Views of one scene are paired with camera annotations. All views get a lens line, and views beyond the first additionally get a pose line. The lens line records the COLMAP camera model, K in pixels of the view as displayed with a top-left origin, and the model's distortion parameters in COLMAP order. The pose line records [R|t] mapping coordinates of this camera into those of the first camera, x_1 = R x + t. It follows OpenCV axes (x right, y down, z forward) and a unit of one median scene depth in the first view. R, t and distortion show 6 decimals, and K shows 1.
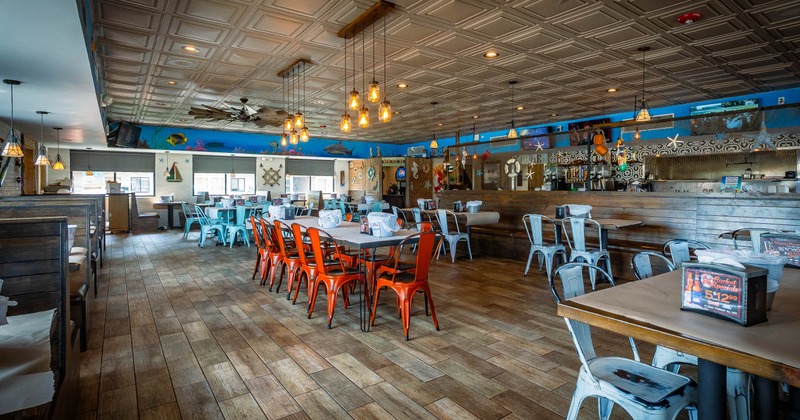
lens RADIAL K [[387.3, 0, 400.9], [0, 387.3, 197.5], [0, 0, 1]] dist [0.000486, 0.000012]
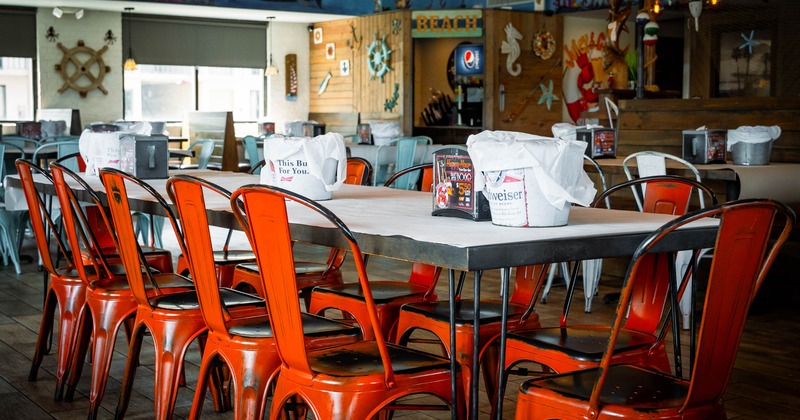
lens RADIAL K [[1056.4, 0, 400.0], [0, 1056.4, 210.0], [0, 0, 1]] dist [-0.000931, -0.001956]
pose [[0.999618, 0.006335, -0.026919, -0.035231], [-0.004796, 0.998370, 0.056863, 0.015612], [0.027236, -0.056712, 0.998019, 0.092938]]
